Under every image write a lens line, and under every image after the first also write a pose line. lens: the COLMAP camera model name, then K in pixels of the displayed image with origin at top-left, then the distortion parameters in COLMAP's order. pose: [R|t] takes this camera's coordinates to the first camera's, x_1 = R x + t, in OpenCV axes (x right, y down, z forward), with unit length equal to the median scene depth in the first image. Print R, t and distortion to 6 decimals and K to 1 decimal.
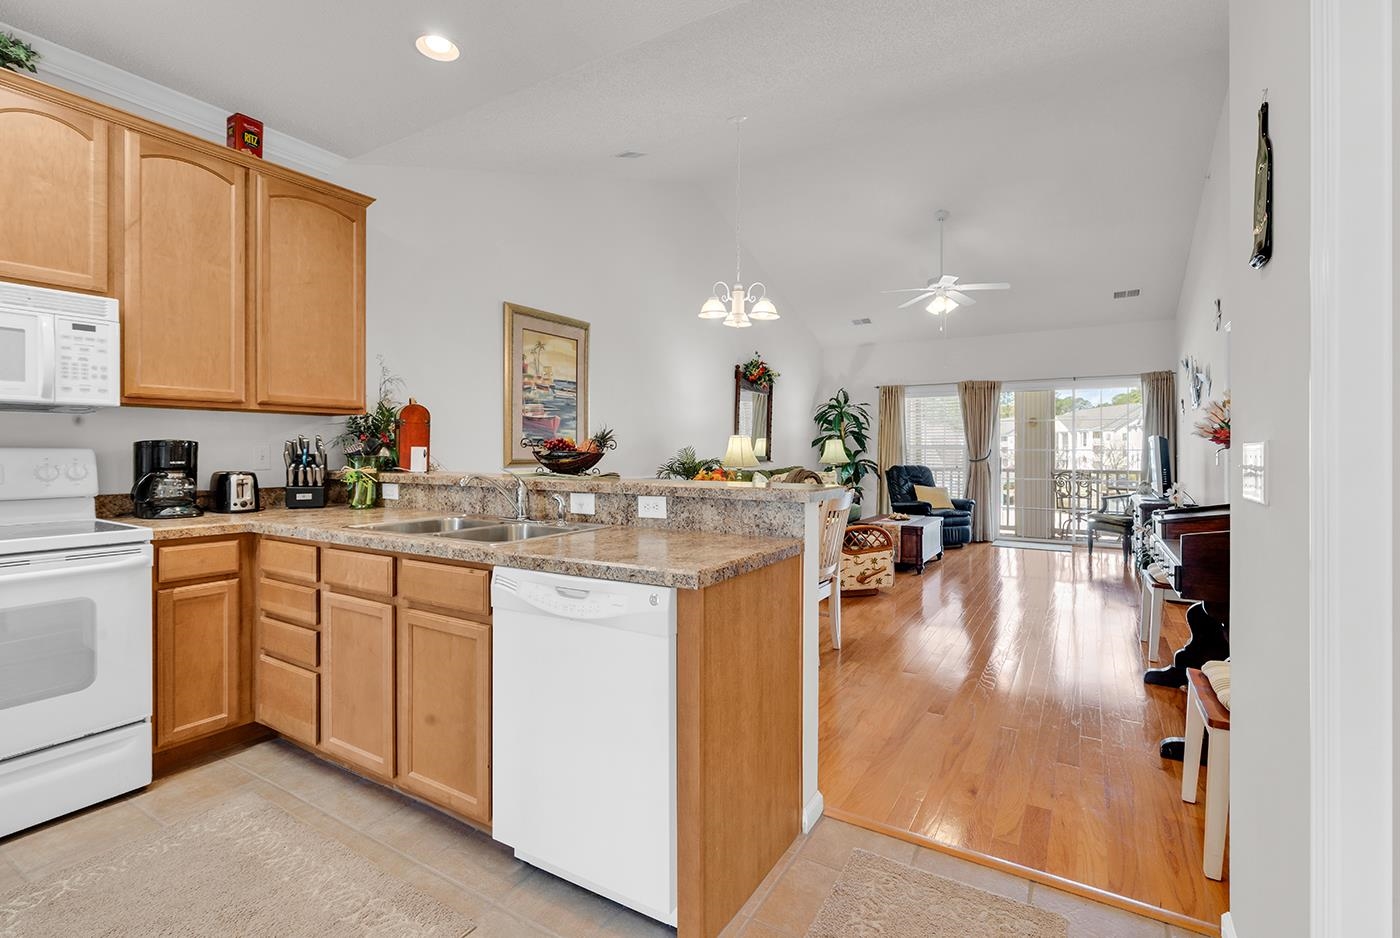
lens RADIAL K [[632.8, 0, 711.6], [0, 632.8, 448.0], [0, 0, 1]] dist [0.006385, -0.000806]
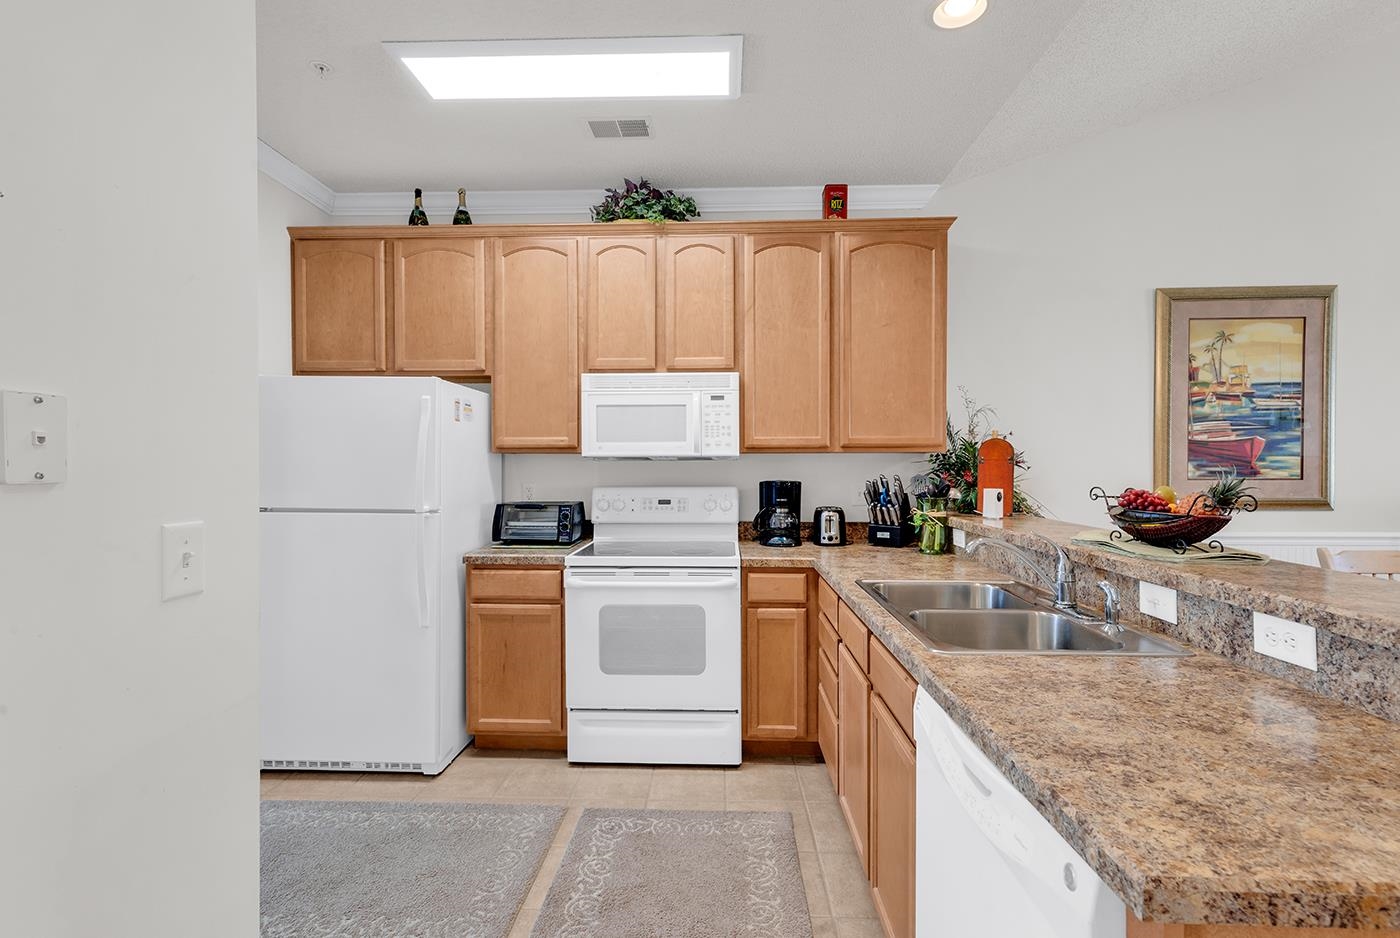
lens RADIAL K [[623.3, 0, 693.0], [0, 623.3, 470.8], [0, 0, 1]] dist [0.009034, -0.000801]
pose [[0.478424, 0.008587, -0.878087, 0.055689], [0.002322, 0.999936, 0.011043, -0.022987], [0.878126, -0.007322, 0.478374, 0.149175]]
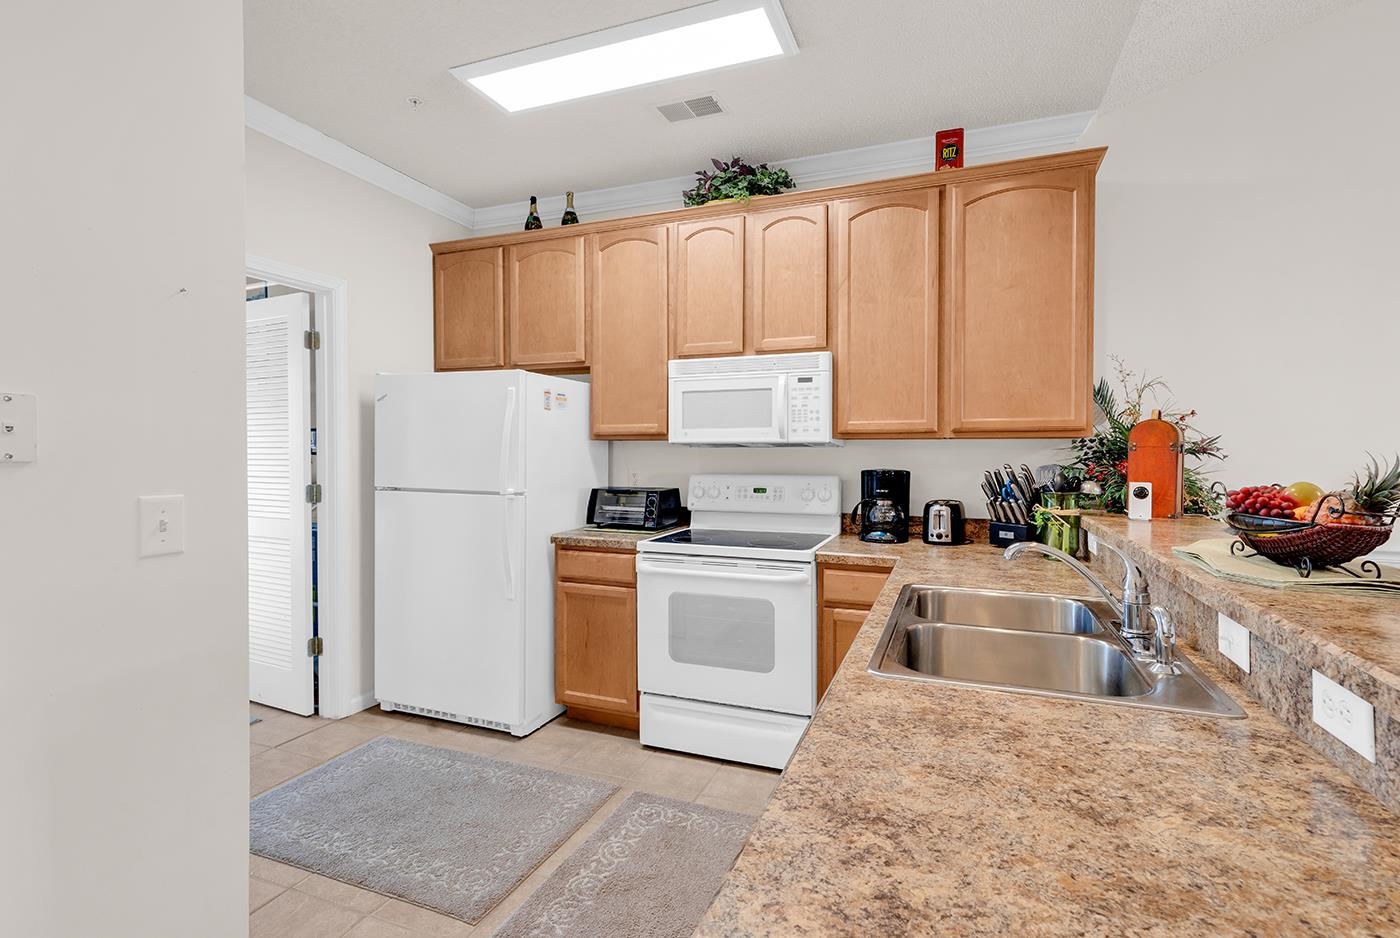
lens RADIAL K [[632.8, 0, 702.0], [0, 632.8, 463.0], [0, 0, 1]] dist [0.006385, -0.000806]
pose [[0.172777, 0.017506, -0.984805, 0.083407], [-0.000357, 0.999843, 0.017710, -0.022000], [0.984961, -0.002708, 0.172756, 0.261866]]
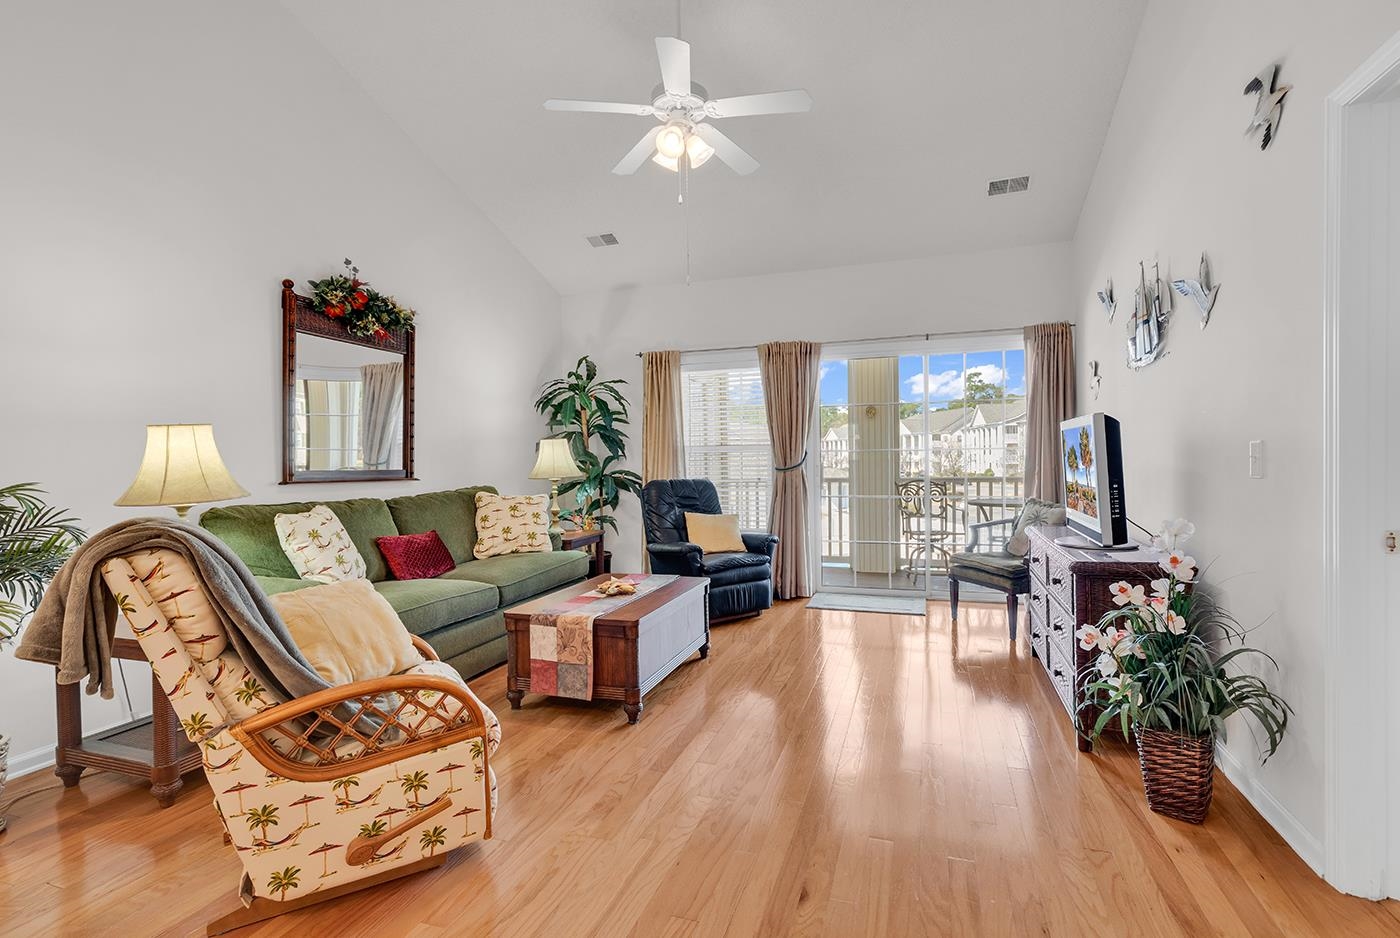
lens RADIAL K [[641.0, 0, 715.5], [0, 641.0, 468.8], [0, 0, 1]] dist [0.002641, -0.001058]
pose [[0.976481, -0.021436, 0.214534, 0.343000], [0.016685, 0.999574, 0.023932, 0.005503], [-0.214956, -0.019790, 0.976423, 0.633314]]
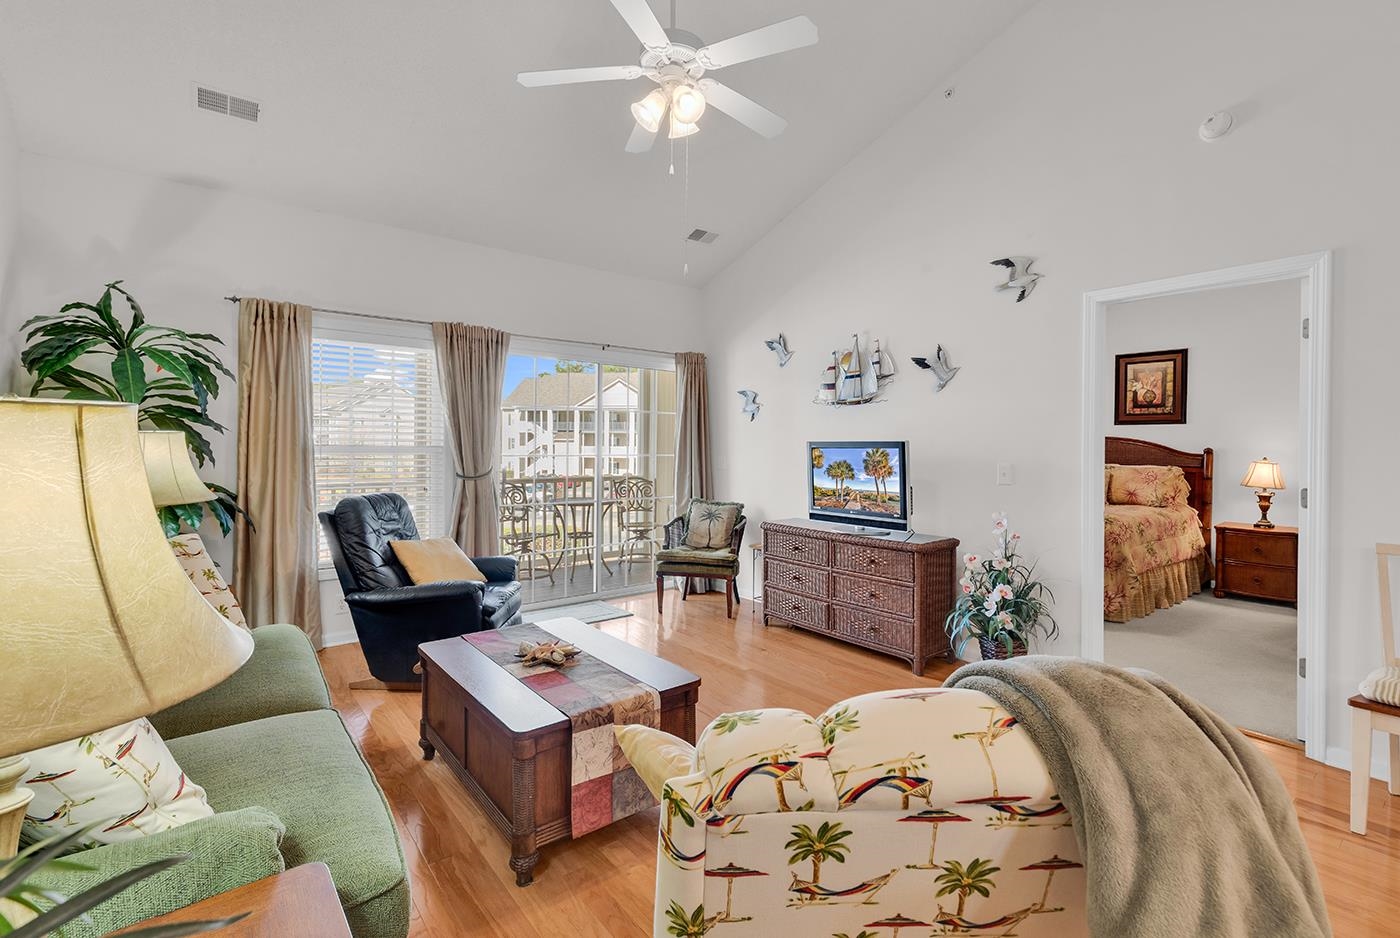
lens RADIAL K [[632.8, 0, 699.3], [0, 632.8, 452.3], [0, 0, 1]] dist [0.006385, -0.000806]
pose [[0.349488, -0.008706, 0.936900, -0.015730], [-0.009951, 0.999866, 0.013003, -0.014462], [-0.936888, -0.013868, 0.349355, 1.026896]]
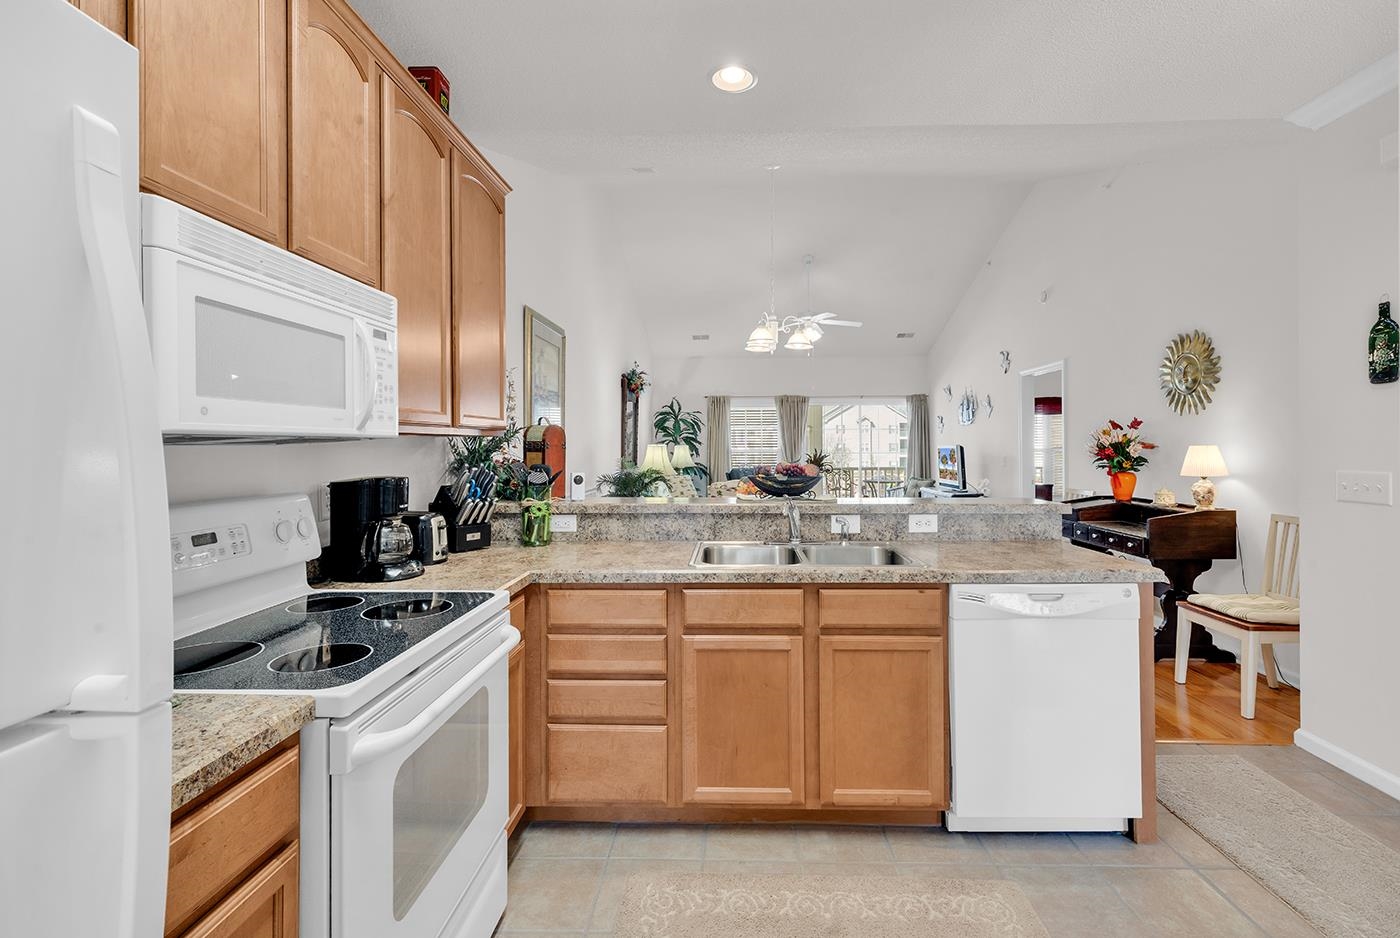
lens RADIAL K [[632.8, 0, 717.1], [0, 632.8, 440.7], [0, 0, 1]] dist [0.006385, -0.000806]
pose [[0.869369, -0.000665, 0.494164, -0.458113], [0.003237, 0.999985, -0.004349, -0.026479], [-0.494154, 0.005380, 0.869358, 0.068784]]
